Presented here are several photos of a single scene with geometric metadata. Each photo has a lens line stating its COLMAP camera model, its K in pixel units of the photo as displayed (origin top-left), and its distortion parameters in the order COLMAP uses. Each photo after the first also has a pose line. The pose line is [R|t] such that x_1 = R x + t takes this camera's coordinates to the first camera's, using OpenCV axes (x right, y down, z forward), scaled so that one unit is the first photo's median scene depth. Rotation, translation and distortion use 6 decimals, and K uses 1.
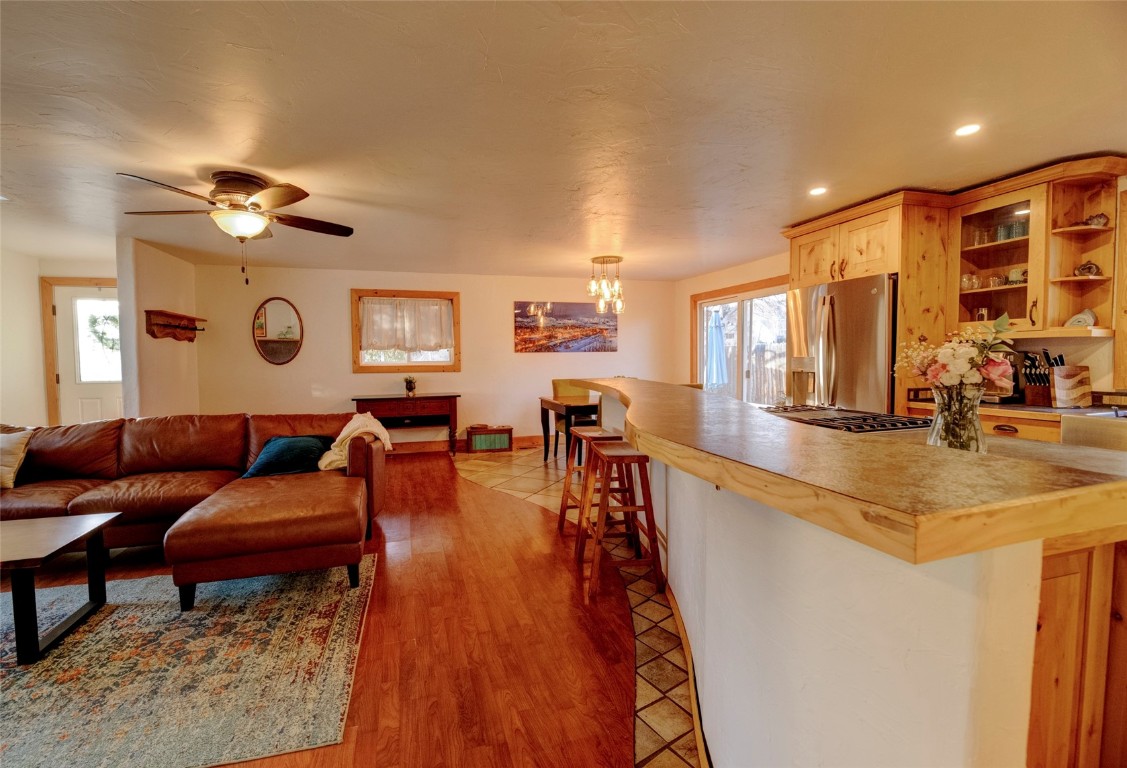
lens RADIAL K [[479.0, 0, 558.2], [0, 479.0, 382.2], [0, 0, 1]] dist [-0.001482, -0.000997]
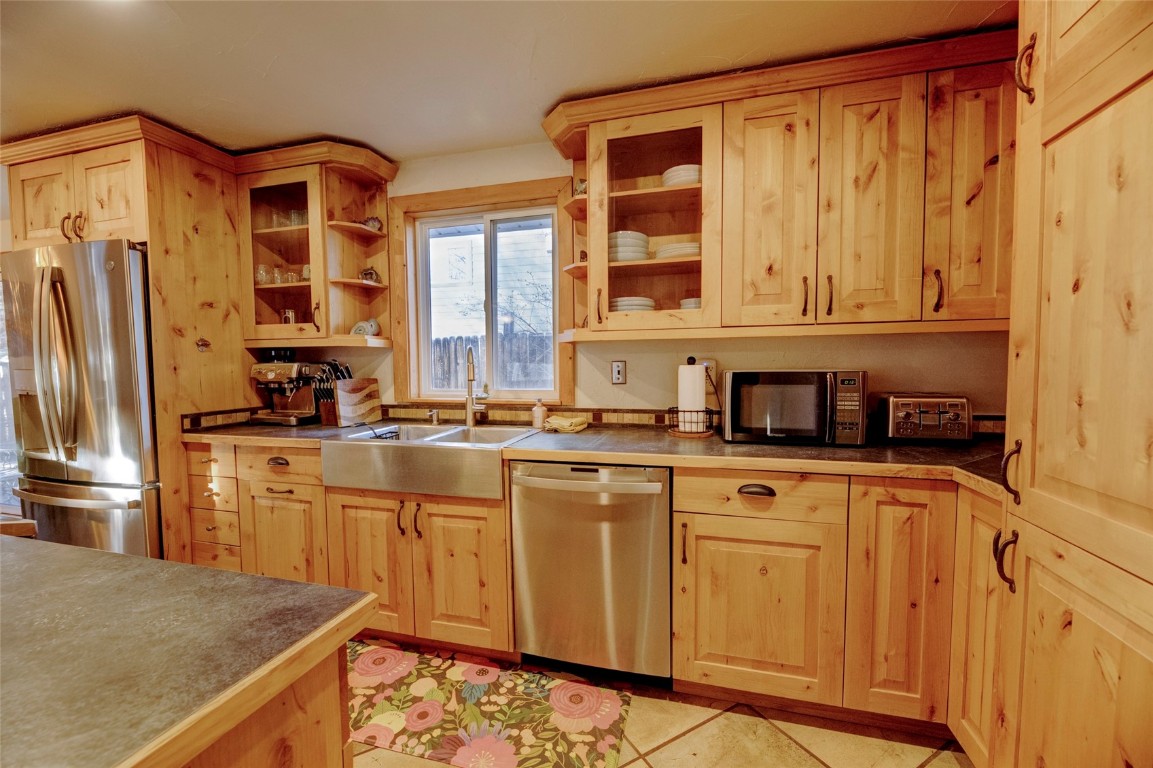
lens RADIAL K [[459.2, 0, 575.7], [0, 459.2, 389.5], [0, 0, 1]] dist [0.001518, 0.000126]
pose [[0.527169, -0.042278, 0.848708, 0.543743], [0.044695, 0.998759, 0.021990, -0.014007], [-0.848584, 0.026341, 0.528405, 0.186908]]
